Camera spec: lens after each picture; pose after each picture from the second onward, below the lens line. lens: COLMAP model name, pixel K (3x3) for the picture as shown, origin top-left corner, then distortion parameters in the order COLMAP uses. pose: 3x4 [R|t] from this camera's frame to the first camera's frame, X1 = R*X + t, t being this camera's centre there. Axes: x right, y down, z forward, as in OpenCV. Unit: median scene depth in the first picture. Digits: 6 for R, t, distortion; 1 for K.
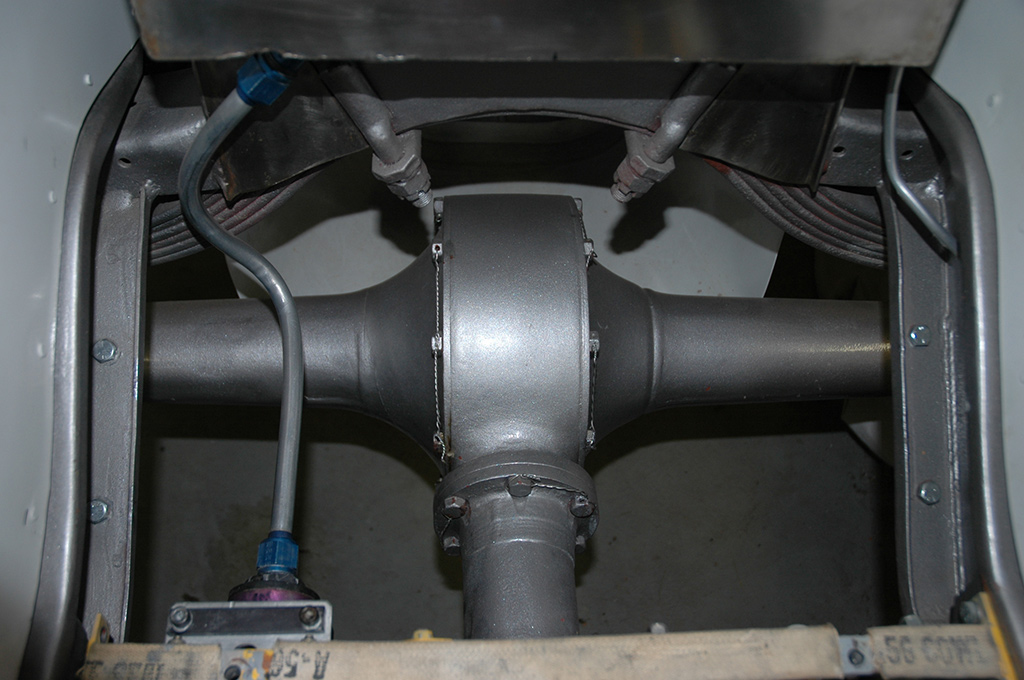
lens RADIAL K [[1078.5, 0, 512.0], [0, 1078.5, 340.0], [0, 0, 1]] dist [-0.000773, 0.005070]
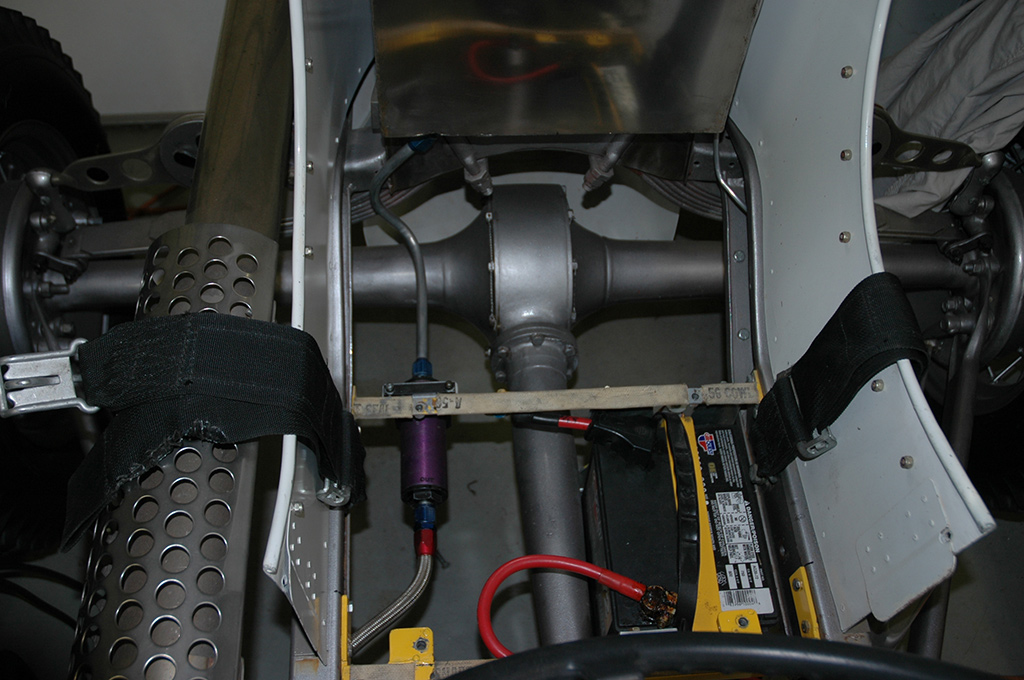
lens RADIAL K [[968.9, 0, 512.0], [0, 968.9, 340.0], [0, 0, 1]] dist [-0.073329, -0.000448]
pose [[0.999614, -0.020600, 0.018629, -0.071011], [0.019685, 0.998652, 0.048019, 0.053086], [-0.019593, -0.047634, 0.998673, -0.726854]]
